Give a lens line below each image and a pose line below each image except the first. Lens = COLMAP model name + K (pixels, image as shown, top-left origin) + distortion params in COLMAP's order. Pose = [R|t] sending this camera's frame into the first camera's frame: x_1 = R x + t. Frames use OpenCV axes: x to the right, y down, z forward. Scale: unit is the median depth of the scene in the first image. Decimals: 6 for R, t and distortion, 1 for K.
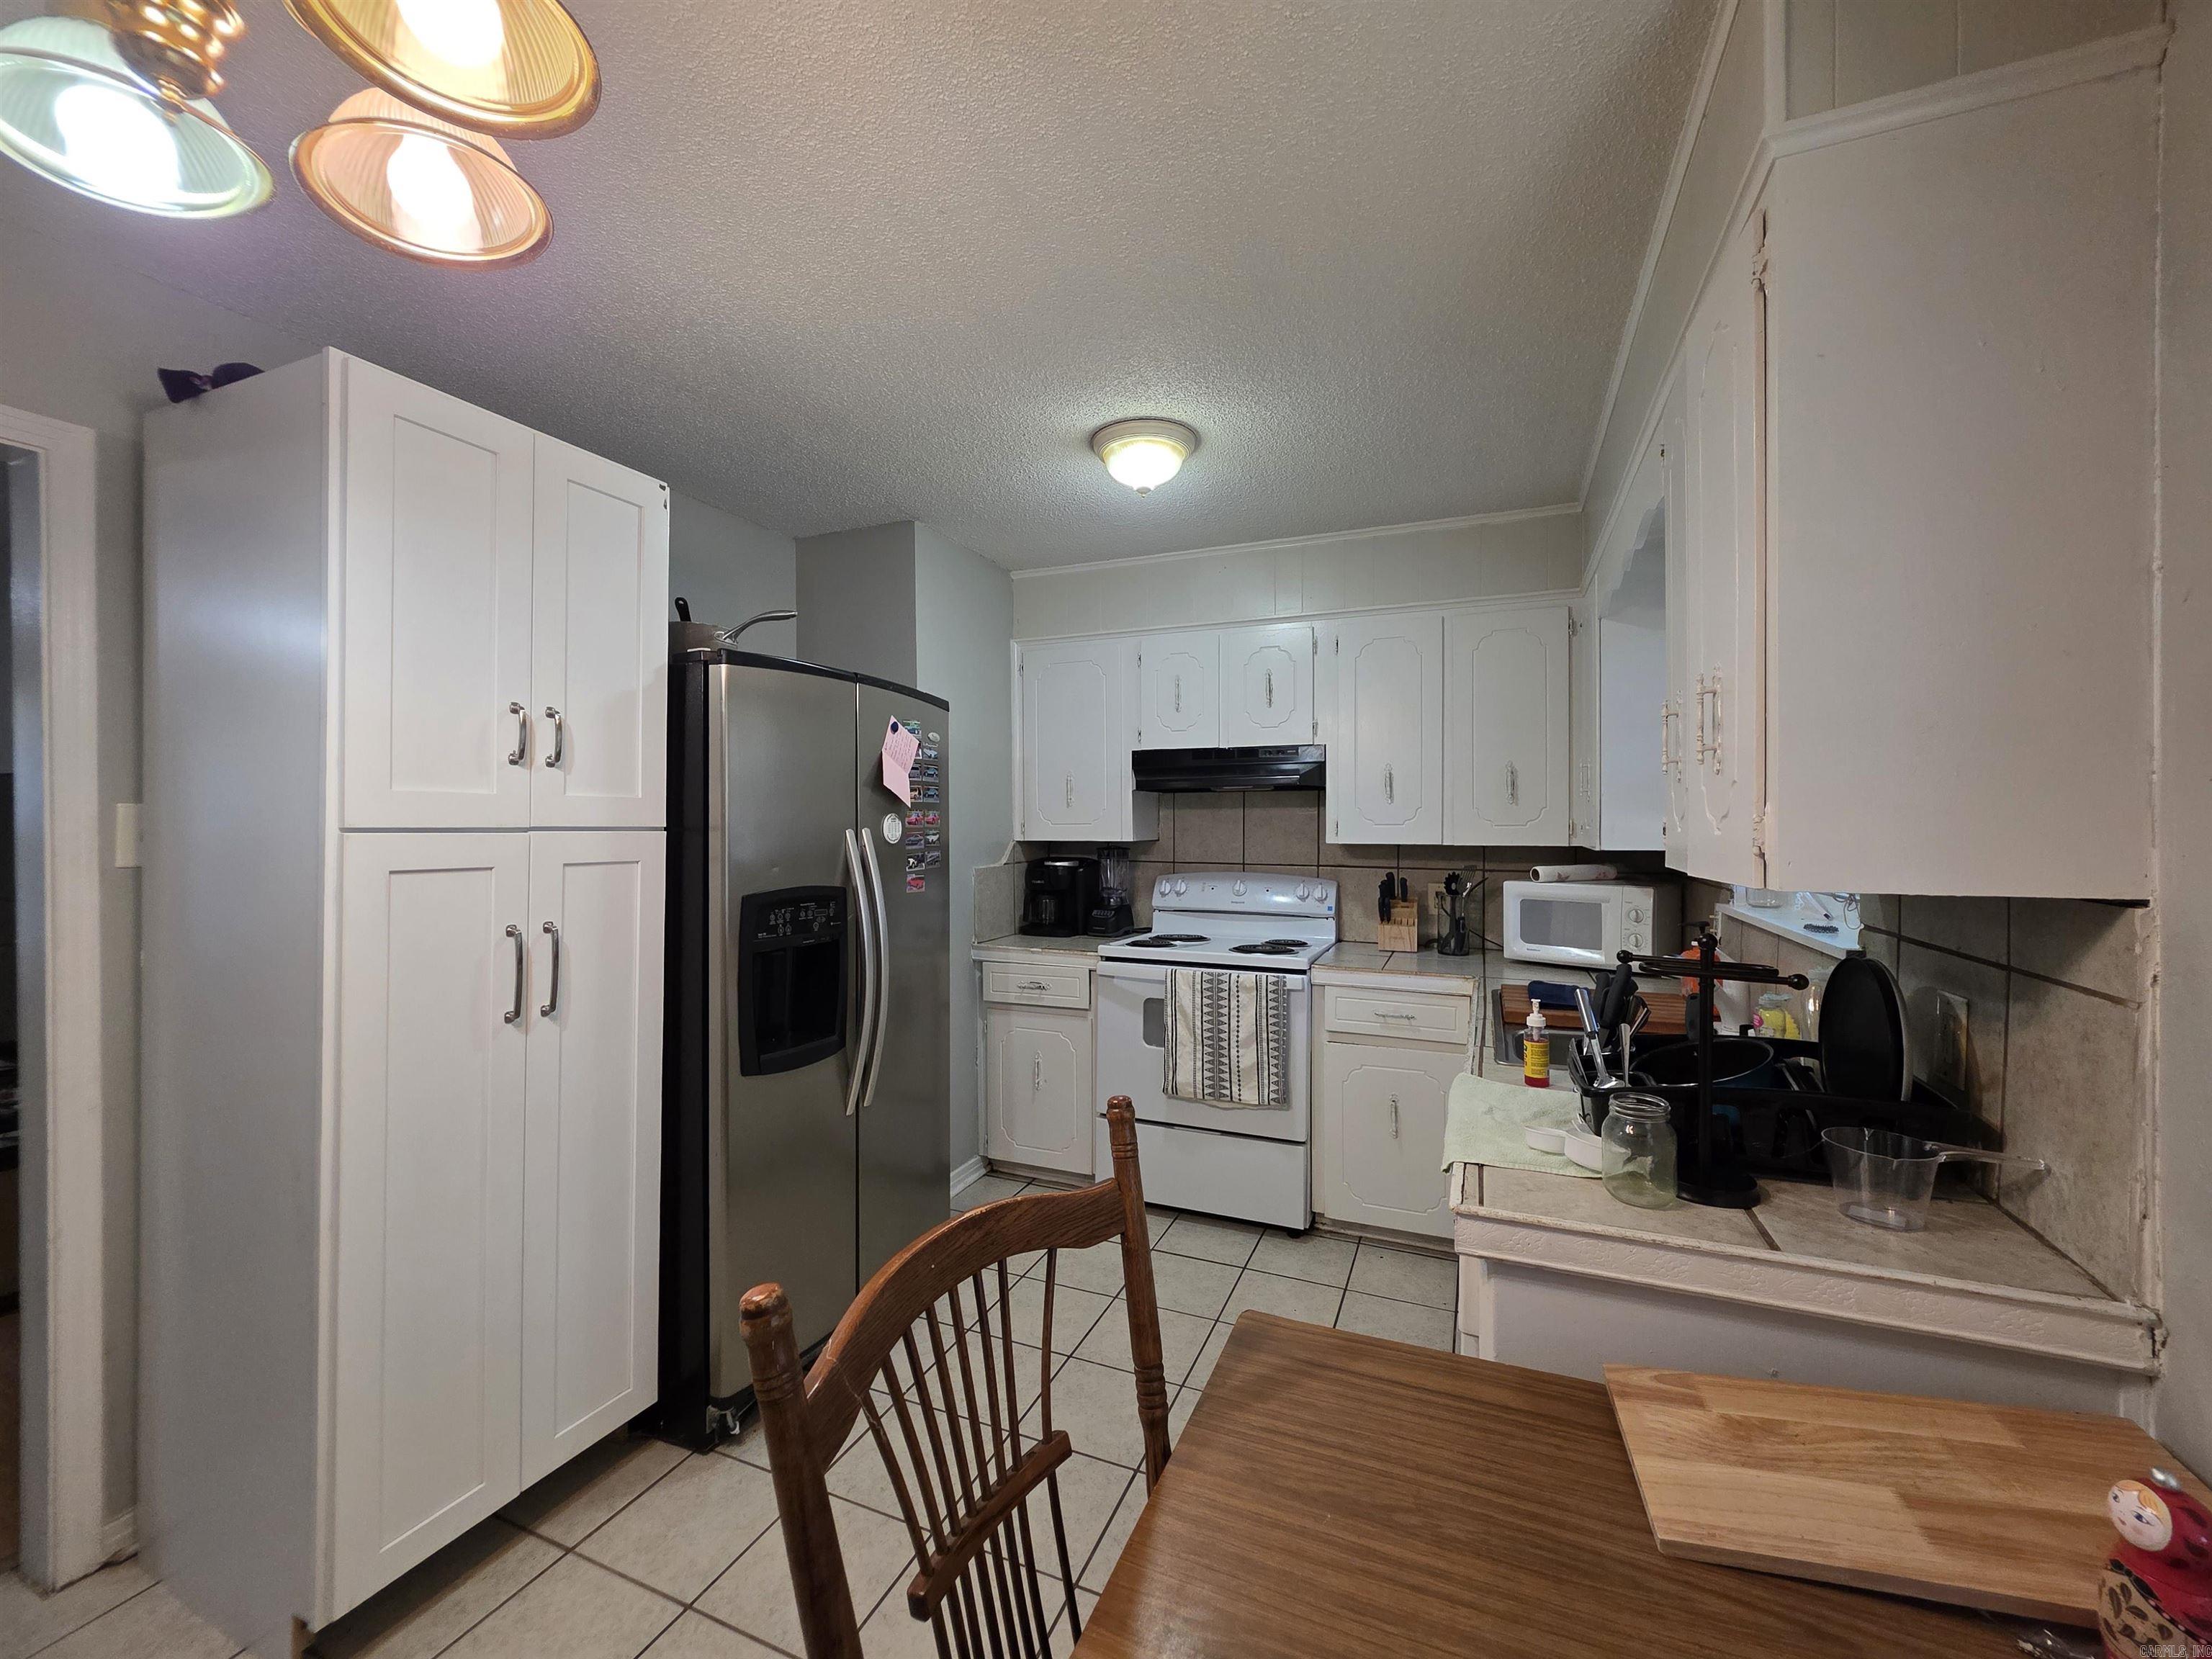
lens RADIAL K [[887.2, 0, 1102.7], [0, 887.2, 827.4], [0, 0, 1]] dist [0.004698, 0.000303]
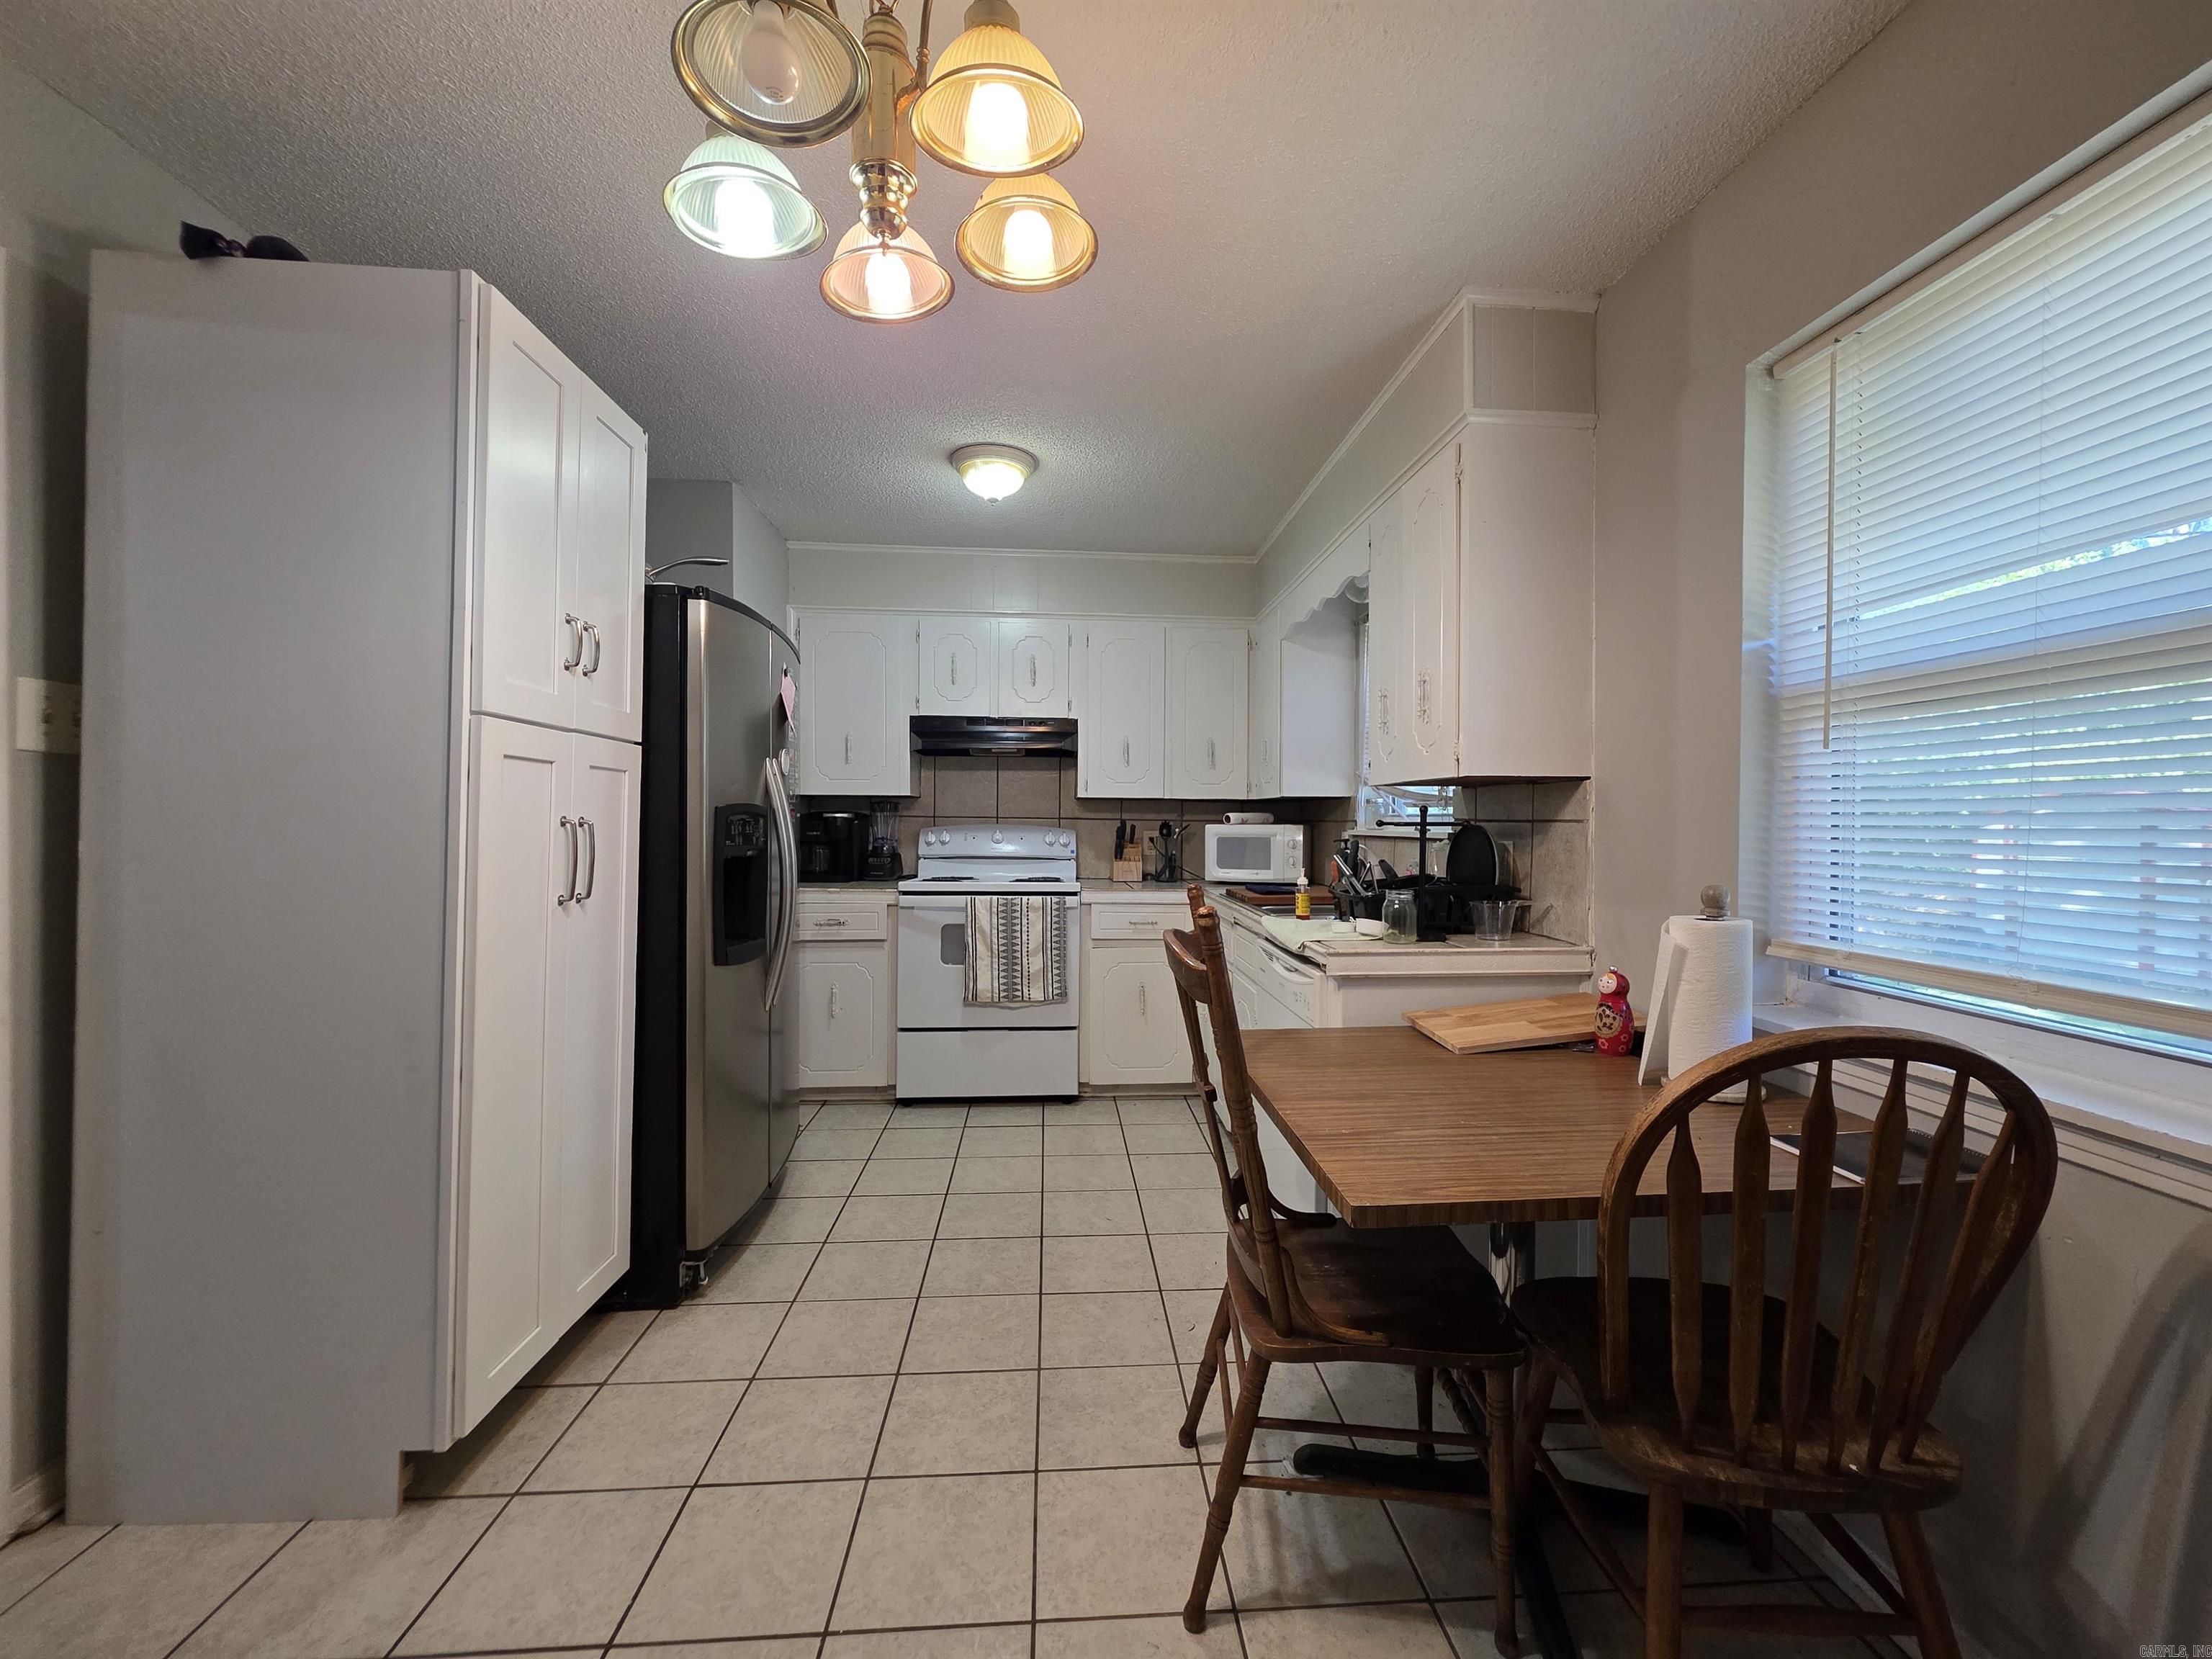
lens RADIAL K [[887.2, 0, 1113.6], [0, 887.2, 820.7], [0, 0, 1]] dist [0.004698, 0.000303]
pose [[0.889113, 0.007561, 0.457626, -0.305079], [-0.005622, 0.999969, -0.005599, 0.063487], [-0.457654, 0.002405, 0.889127, -0.153753]]
